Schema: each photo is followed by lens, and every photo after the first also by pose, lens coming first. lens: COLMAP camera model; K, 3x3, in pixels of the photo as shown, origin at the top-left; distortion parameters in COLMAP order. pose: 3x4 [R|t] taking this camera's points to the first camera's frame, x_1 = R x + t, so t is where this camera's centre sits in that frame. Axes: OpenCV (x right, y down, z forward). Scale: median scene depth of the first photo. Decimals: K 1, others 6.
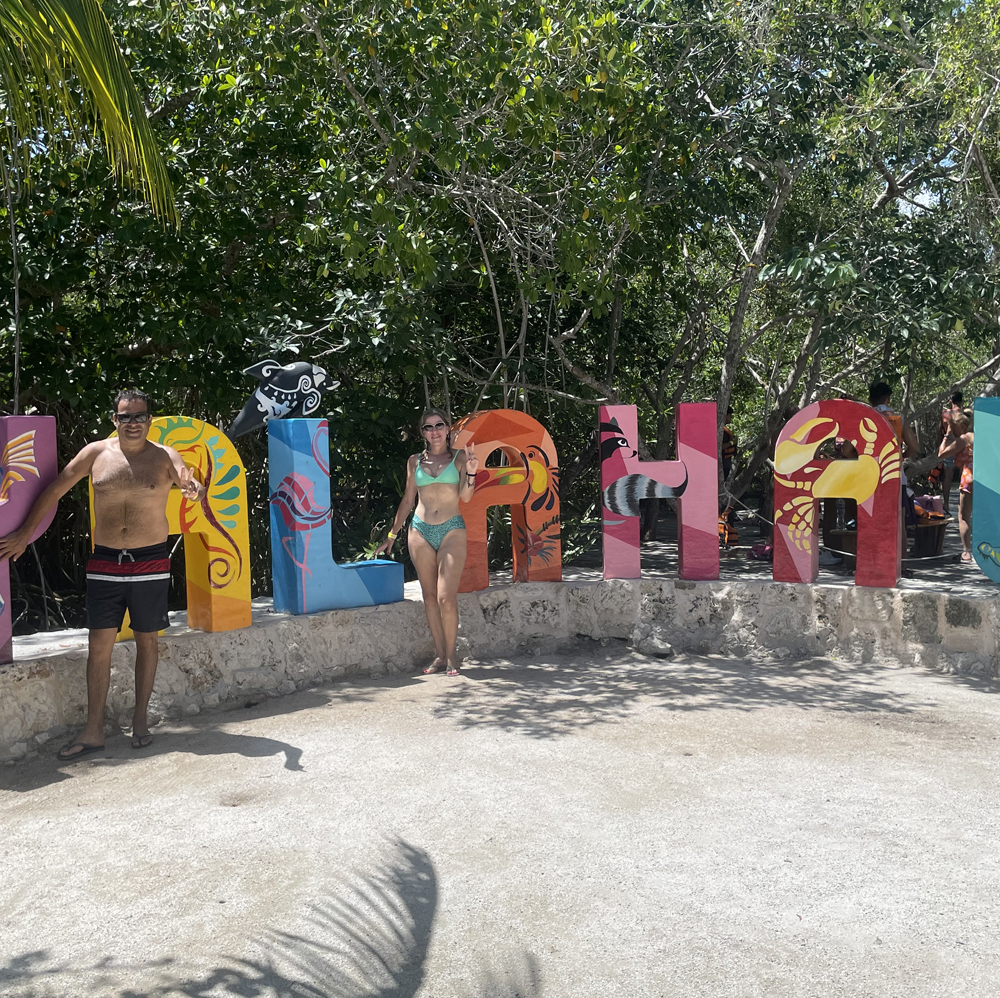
lens RADIAL K [[1183.8, 0, 501.7], [0, 1183.8, 499.9], [0, 0, 1]] dist [0.120420, 0.000000]
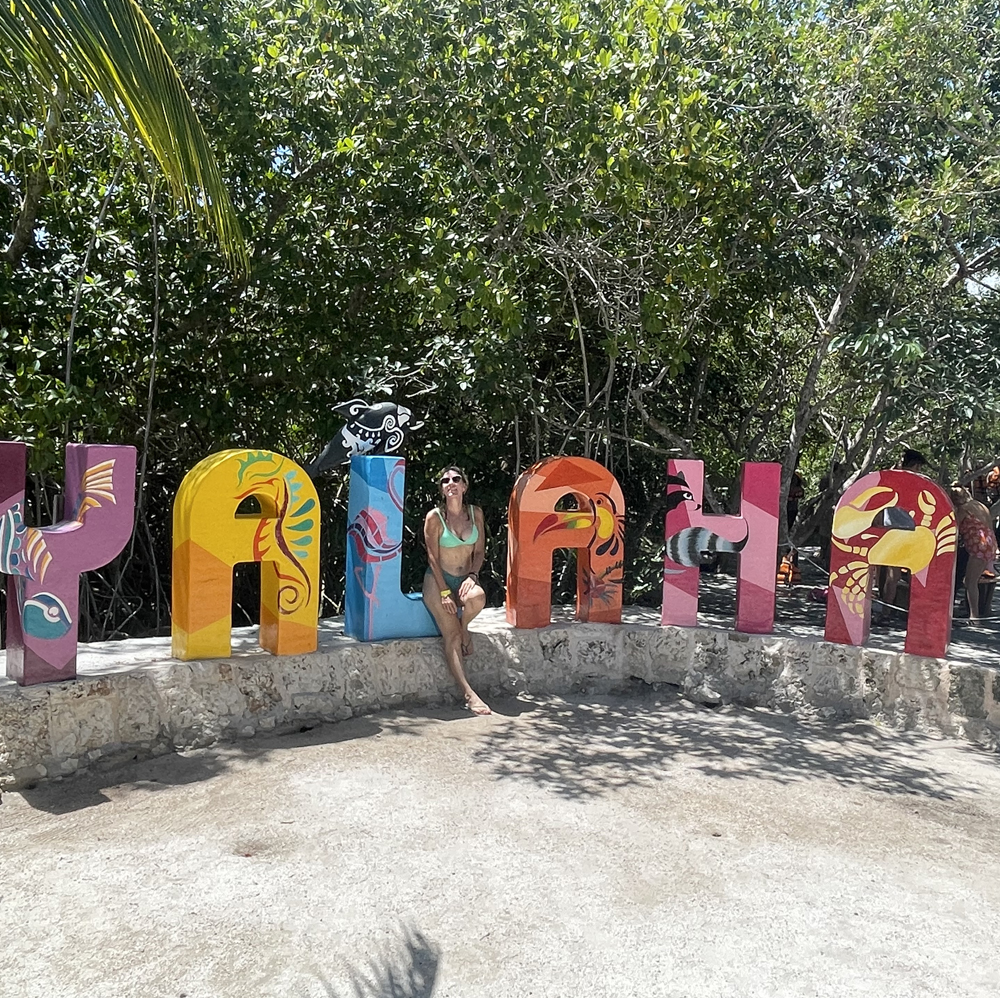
lens RADIAL K [[993.6, 0, 530.9], [0, 993.6, 496.2], [0, 0, 1]] dist [0.037003, 0.000000]
pose [[0.994501, 0.067724, -0.079884, 0.037340], [-0.068660, 0.997599, -0.009029, -0.033237], [0.079081, 0.014464, 0.996763, 0.121347]]
